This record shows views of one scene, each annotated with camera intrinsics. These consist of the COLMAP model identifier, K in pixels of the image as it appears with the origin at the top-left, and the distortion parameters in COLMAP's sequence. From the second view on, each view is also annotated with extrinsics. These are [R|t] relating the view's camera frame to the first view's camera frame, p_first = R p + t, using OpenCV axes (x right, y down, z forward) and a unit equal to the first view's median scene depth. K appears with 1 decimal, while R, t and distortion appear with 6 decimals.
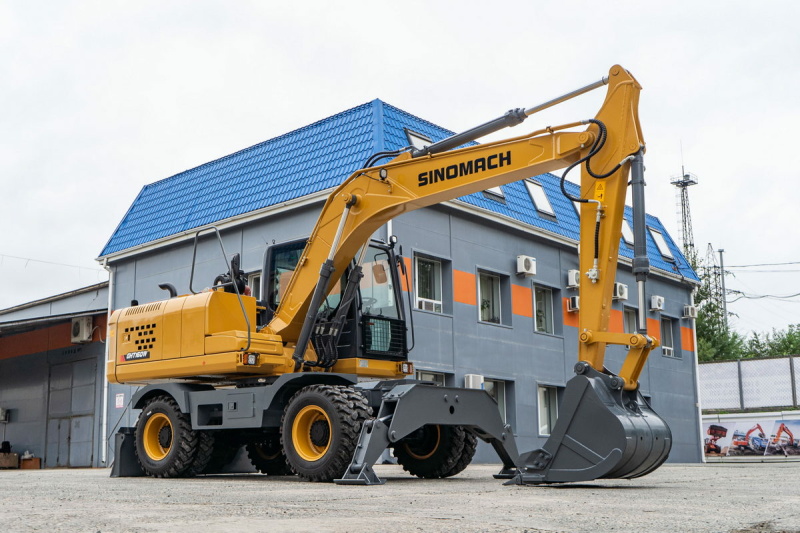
lens RADIAL K [[902.8, 0, 399.8], [0, 902.8, 321.5], [0, 0, 1]] dist [-0.006843, -0.002670]
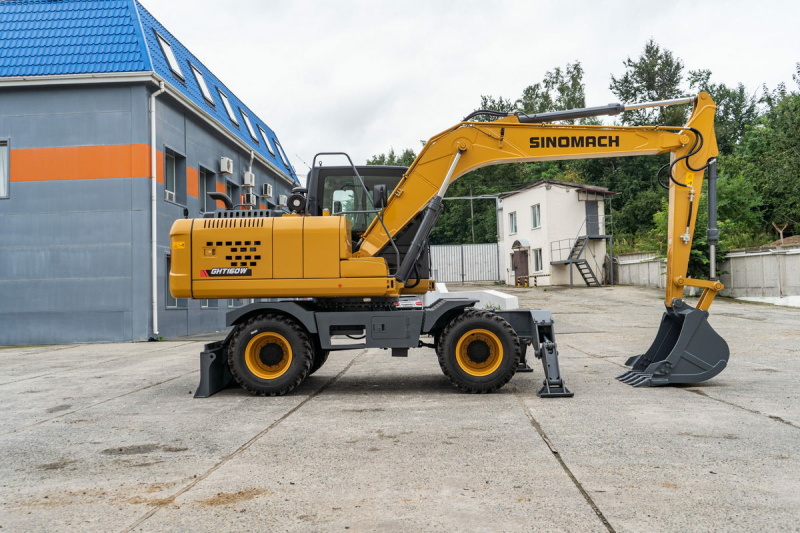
lens RADIAL K [[709.0, 0, 400.0], [0, 709.0, 266.5], [0, 0, 1]] dist [0.005474, -0.000086]
pose [[0.776310, 0.019064, 0.630063, -0.667269], [-0.081835, 0.994131, 0.070751, -0.038932], [-0.625017, -0.106486, 0.773314, 0.317961]]
